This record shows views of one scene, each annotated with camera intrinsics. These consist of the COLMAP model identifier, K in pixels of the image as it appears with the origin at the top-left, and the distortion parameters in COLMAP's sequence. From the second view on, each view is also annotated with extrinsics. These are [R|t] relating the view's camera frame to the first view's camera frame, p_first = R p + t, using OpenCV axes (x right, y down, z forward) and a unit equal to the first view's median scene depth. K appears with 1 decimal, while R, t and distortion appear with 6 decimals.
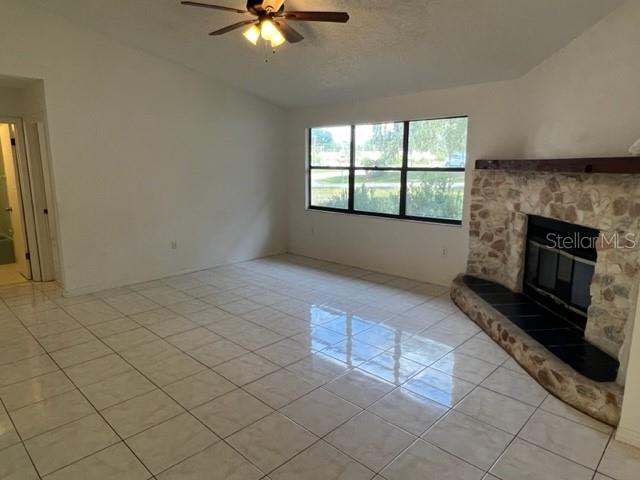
lens RADIAL K [[416.6, 0, 322.7], [0, 416.6, 237.8], [0, 0, 1]] dist [-0.006758, -0.001795]
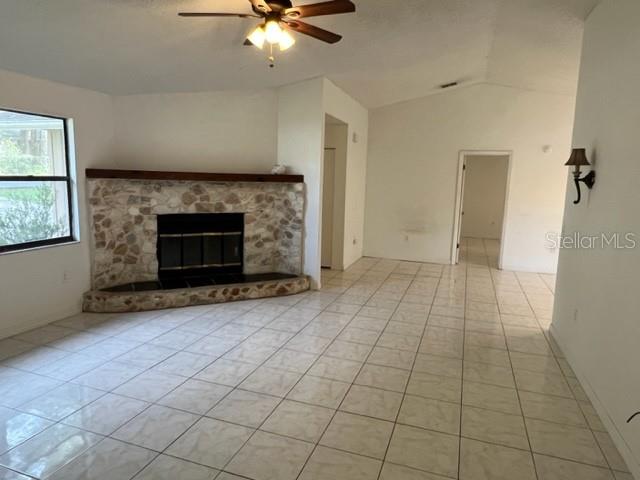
lens RADIAL K [[416.6, 0, 322.7], [0, 416.6, 237.8], [0, 0, 1]] dist [-0.006758, -0.001795]
pose [[-0.421404, -0.140035, 0.895996, -0.784800], [0.131564, 0.968114, 0.213183, -0.179204], [-0.897279, 0.207717, -0.389543, 0.994863]]
